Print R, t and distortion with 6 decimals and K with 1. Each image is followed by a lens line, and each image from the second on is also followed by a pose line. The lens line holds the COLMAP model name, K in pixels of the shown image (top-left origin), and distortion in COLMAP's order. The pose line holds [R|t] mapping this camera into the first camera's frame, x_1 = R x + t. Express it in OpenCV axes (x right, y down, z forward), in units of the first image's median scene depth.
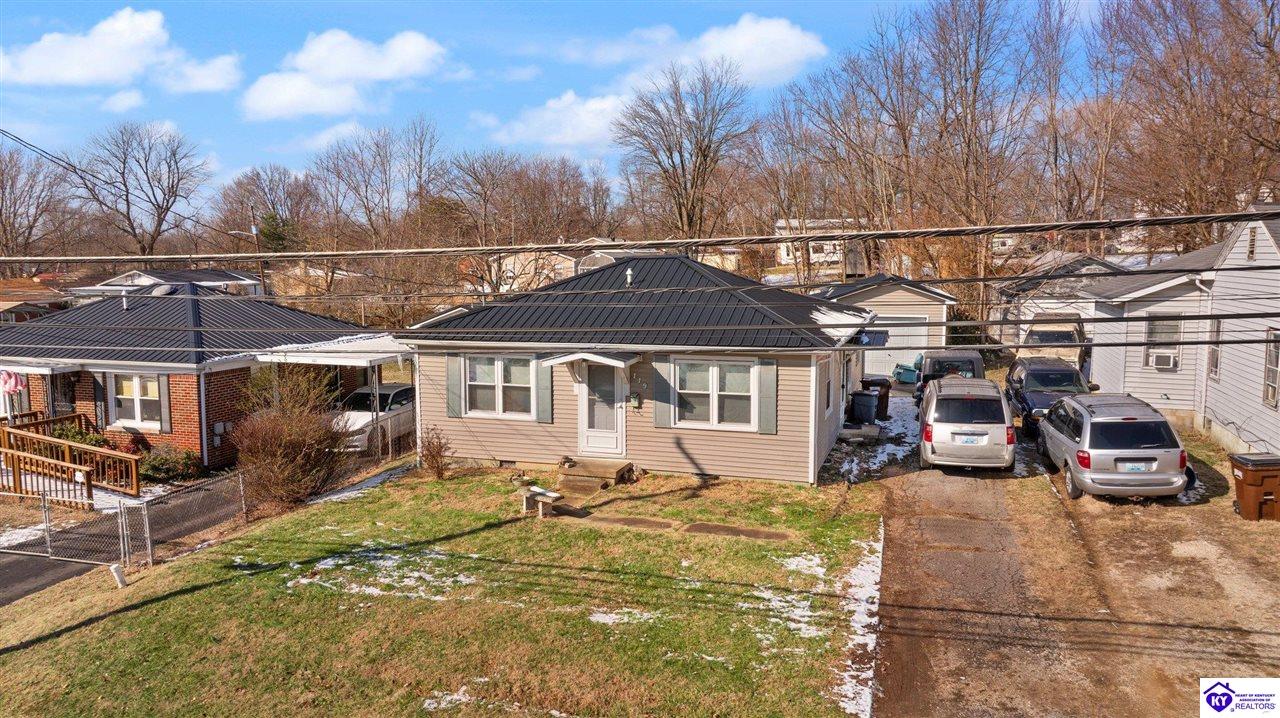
lens RADIAL K [[922.7, 0, 616.4], [0, 922.7, 357.5], [0, 0, 1]] dist [-0.025114, 0.001426]
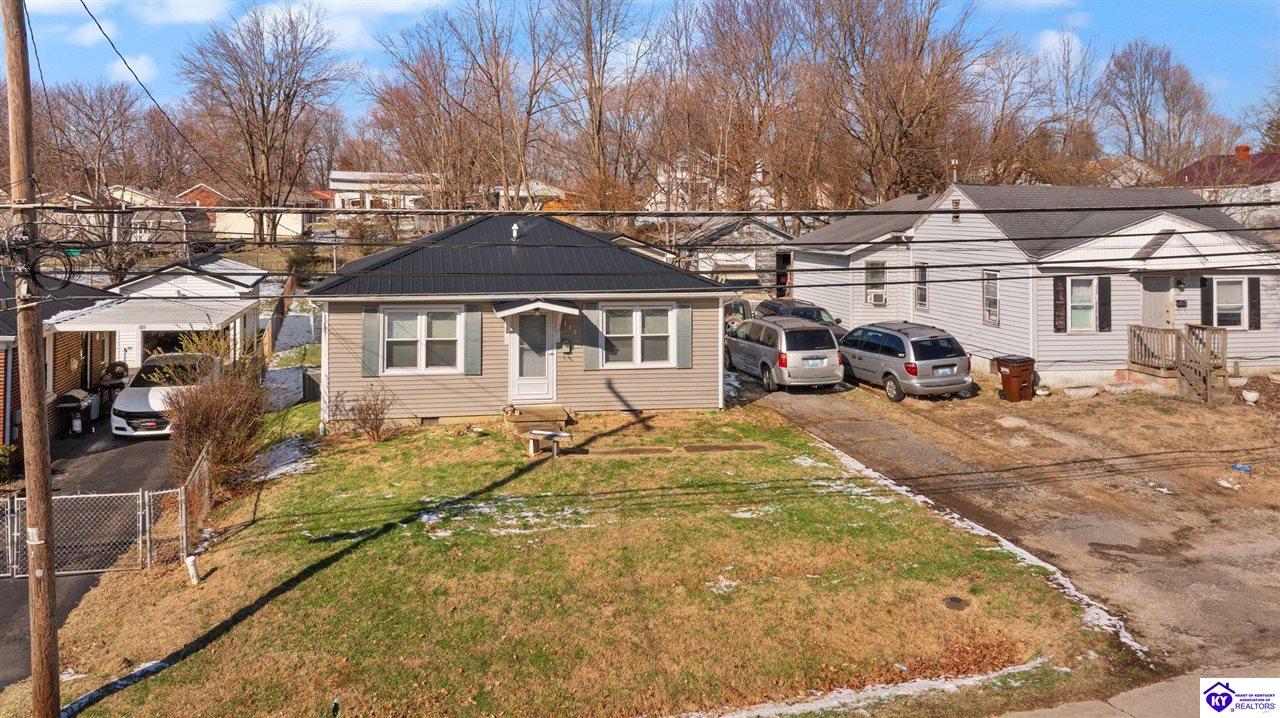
lens RADIAL K [[1021.5, 0, 603.1], [0, 1021.5, 149.8], [0, 0, 1]] dist [-0.008014, -0.008814]
pose [[0.854960, 0.046868, 0.516573, -0.587831], [0.040261, 0.986908, -0.156175, 0.007653], [-0.517129, 0.154322, 0.841880, -0.070391]]
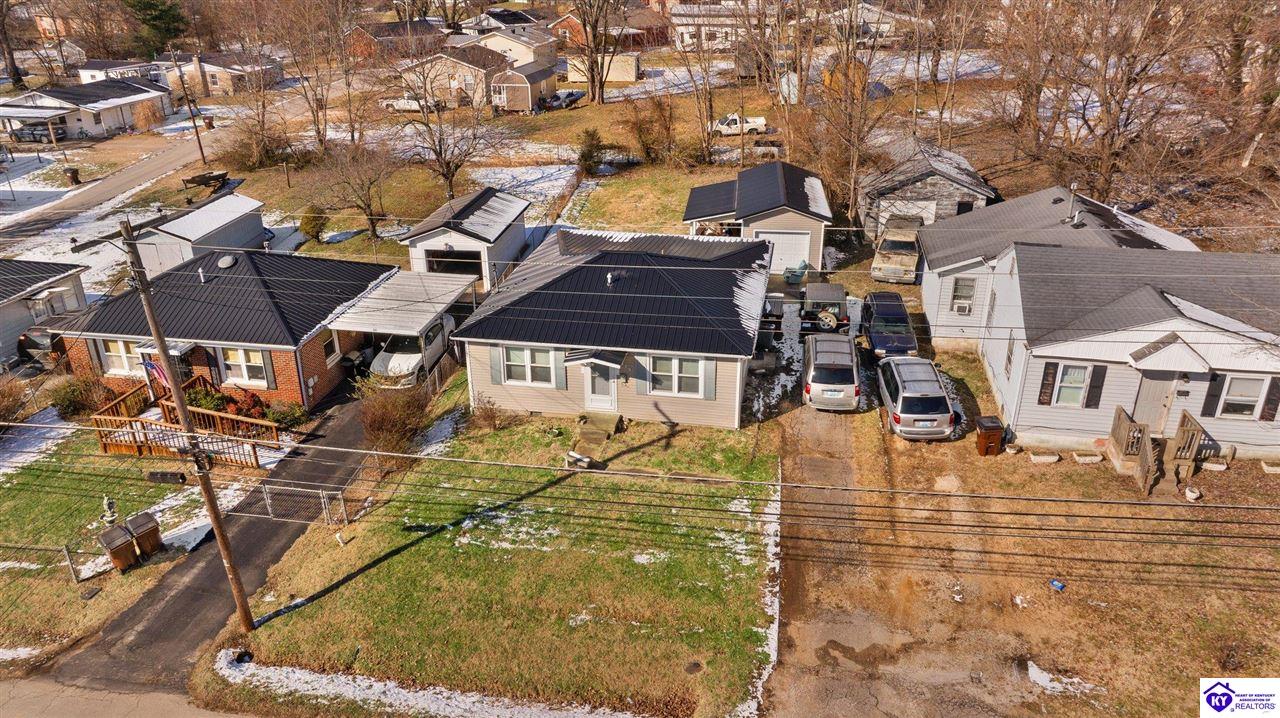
lens RADIAL K [[936.0, 0, 601.3], [0, 936.0, 360.4], [0, 0, 1]] dist [-0.011447, -0.001394]
pose [[0.992433, -0.066743, 0.103063, -0.179046], [0.031677, 0.950124, 0.310259, -0.478504], [-0.118630, -0.304647, 0.945049, -0.471771]]
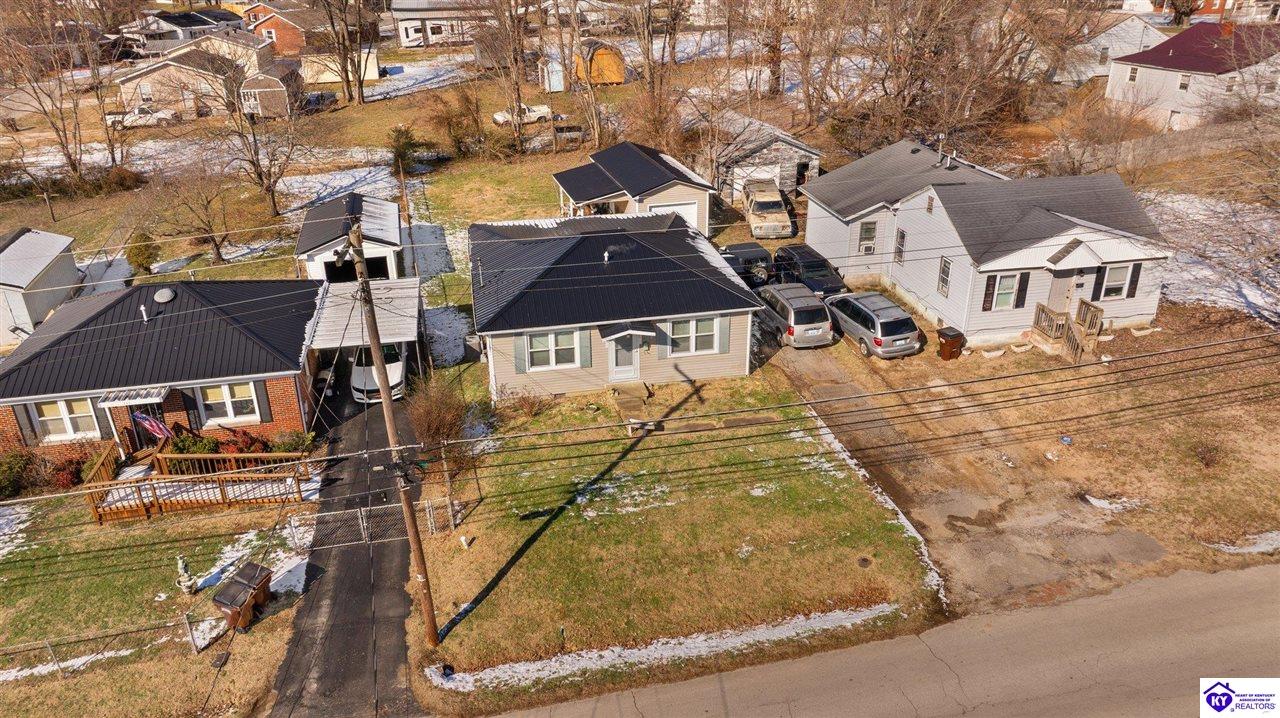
lens RADIAL K [[960.5, 0, 606.2], [0, 960.5, 360.7], [0, 0, 1]] dist [-0.006315, -0.012254]
pose [[0.868518, -0.219735, 0.444290, -0.824737], [0.070957, 0.942251, 0.327304, -0.505299], [-0.490553, -0.252744, 0.833954, -0.404869]]
